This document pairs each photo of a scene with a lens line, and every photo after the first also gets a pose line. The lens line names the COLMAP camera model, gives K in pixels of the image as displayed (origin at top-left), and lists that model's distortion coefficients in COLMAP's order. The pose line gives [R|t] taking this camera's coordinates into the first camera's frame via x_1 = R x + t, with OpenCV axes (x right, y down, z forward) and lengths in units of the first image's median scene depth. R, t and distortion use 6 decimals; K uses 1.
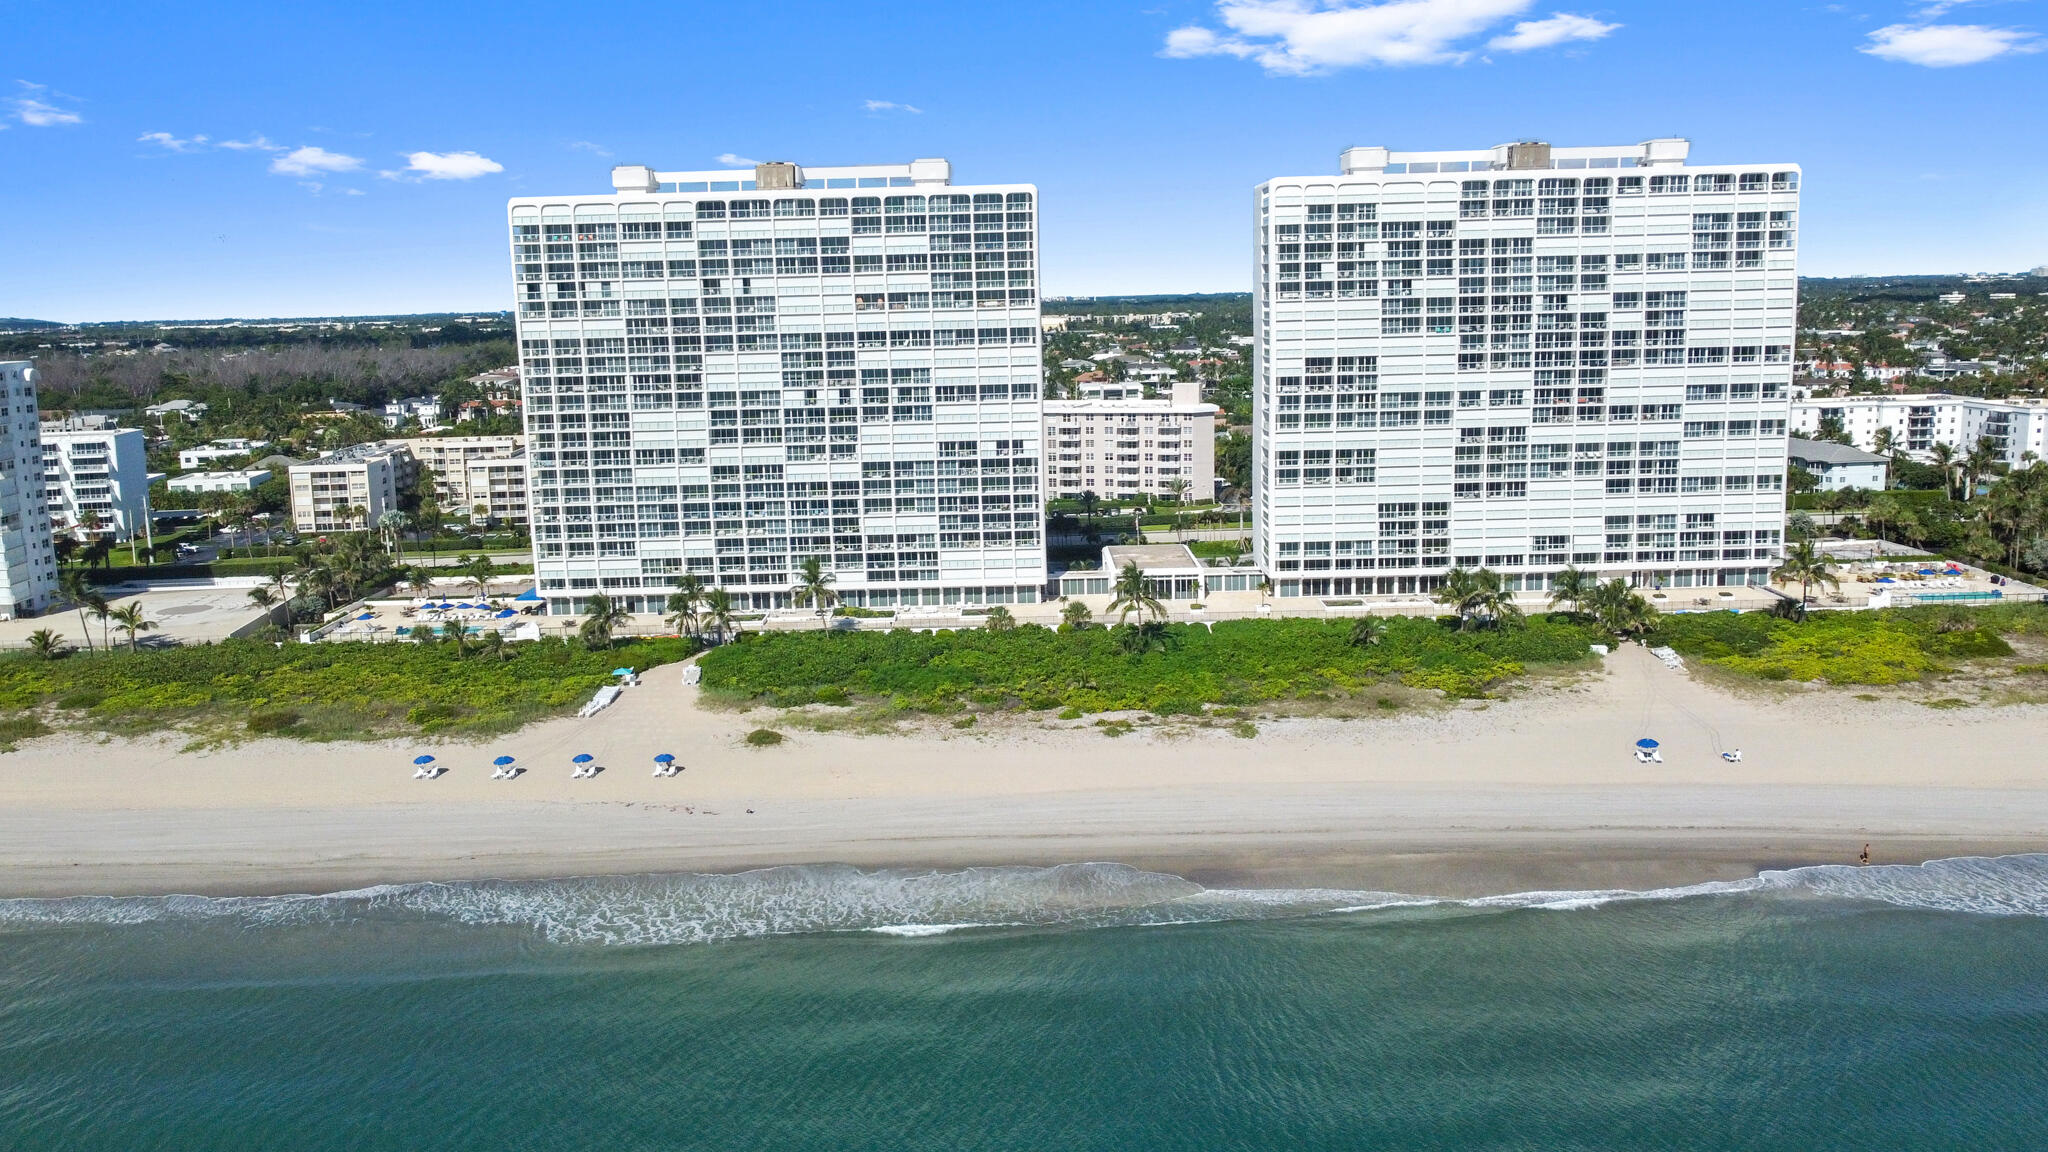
lens RADIAL K [[1549.1, 0, 1024.0], [0, 1549.1, 576.0], [0, 0, 1]] dist [-0.003555, -0.010071]
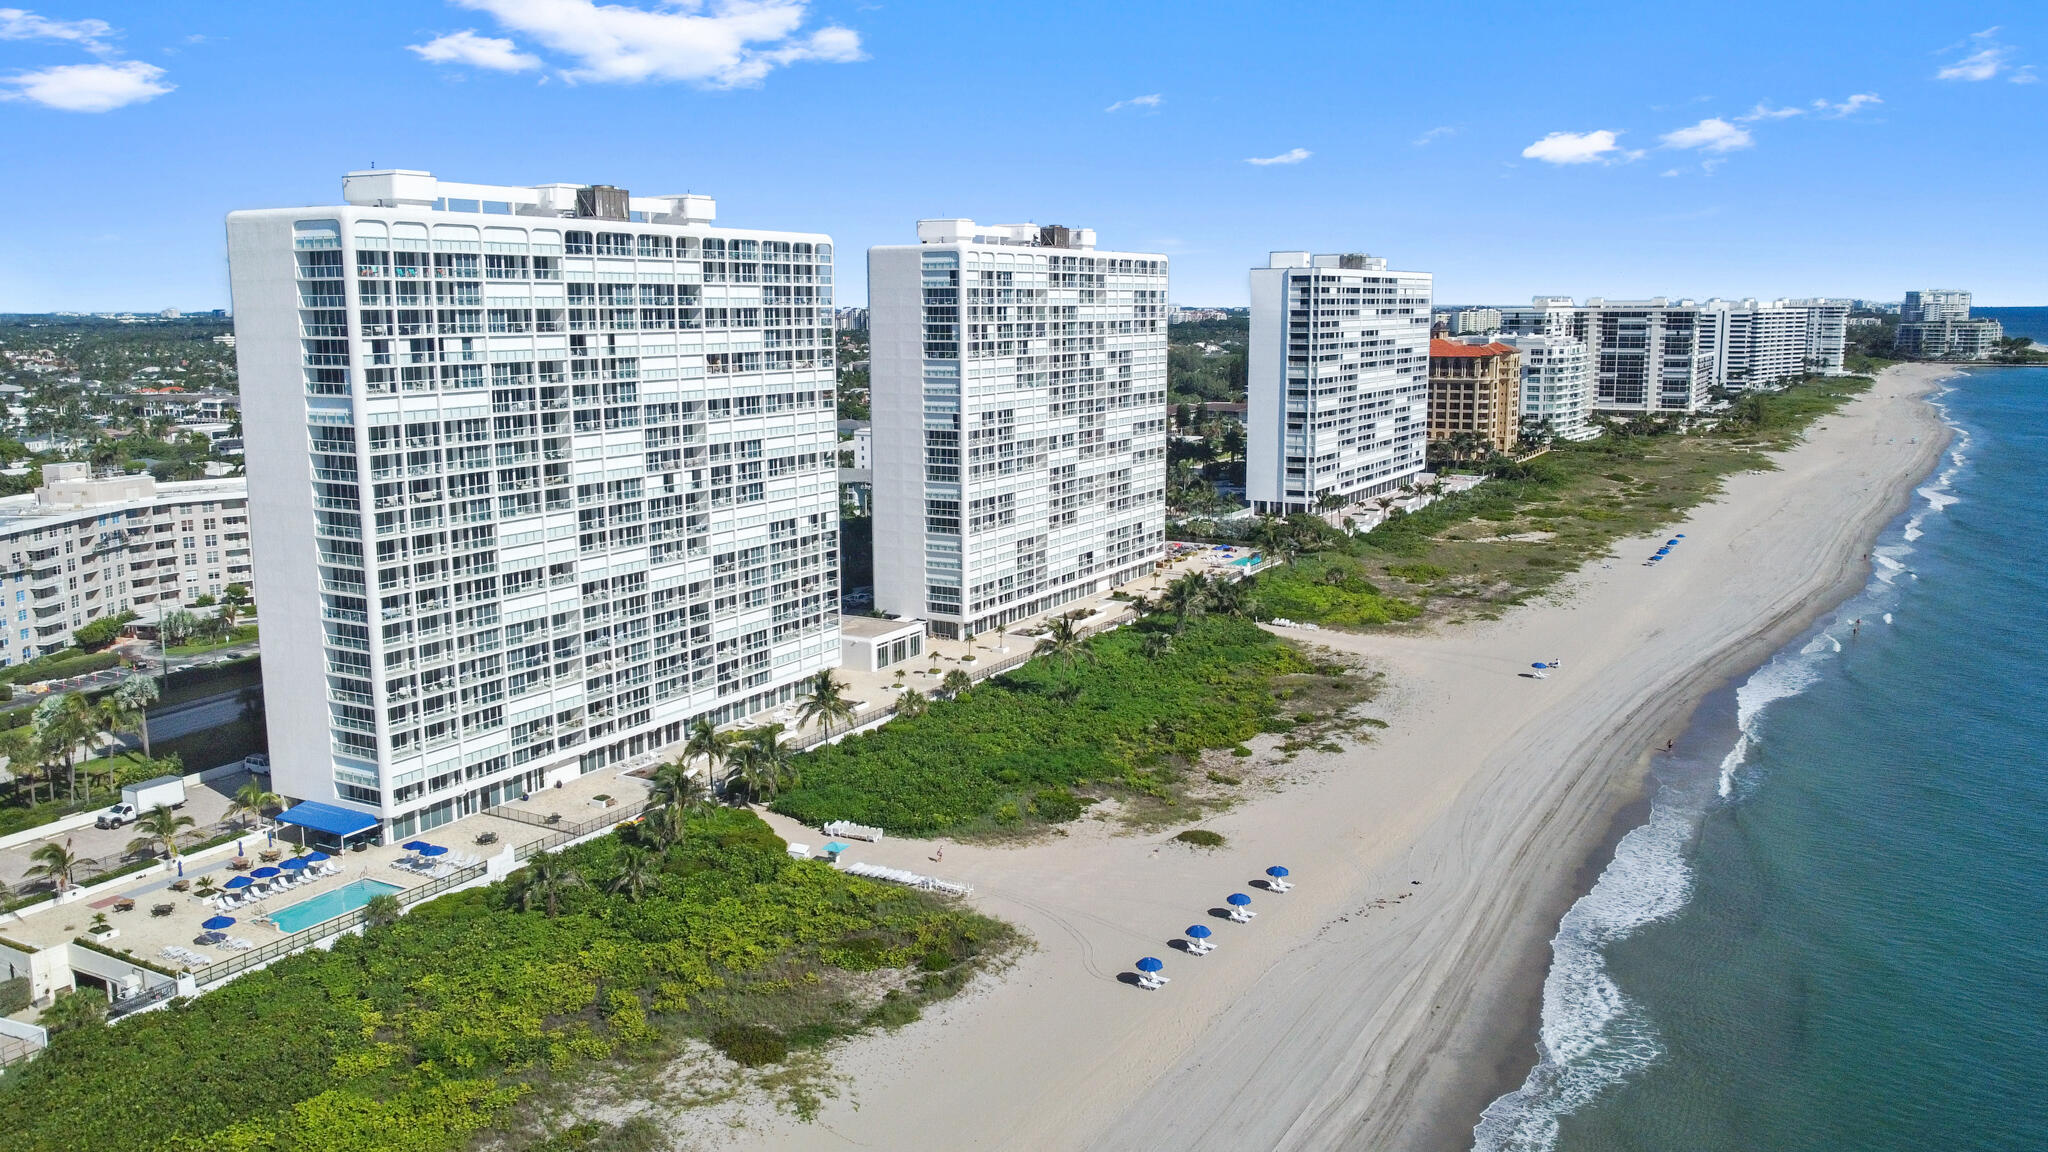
lens RADIAL K [[1595.0, 0, 1024.0], [0, 1595.0, 576.0], [0, 0, 1]] dist [-0.003401, -0.007380]
pose [[0.479850, -0.123670, 0.868590, -0.774815], [0.139713, 0.988153, 0.063509, -0.094955], [-0.866155, 0.090878, 0.491444, 0.443079]]
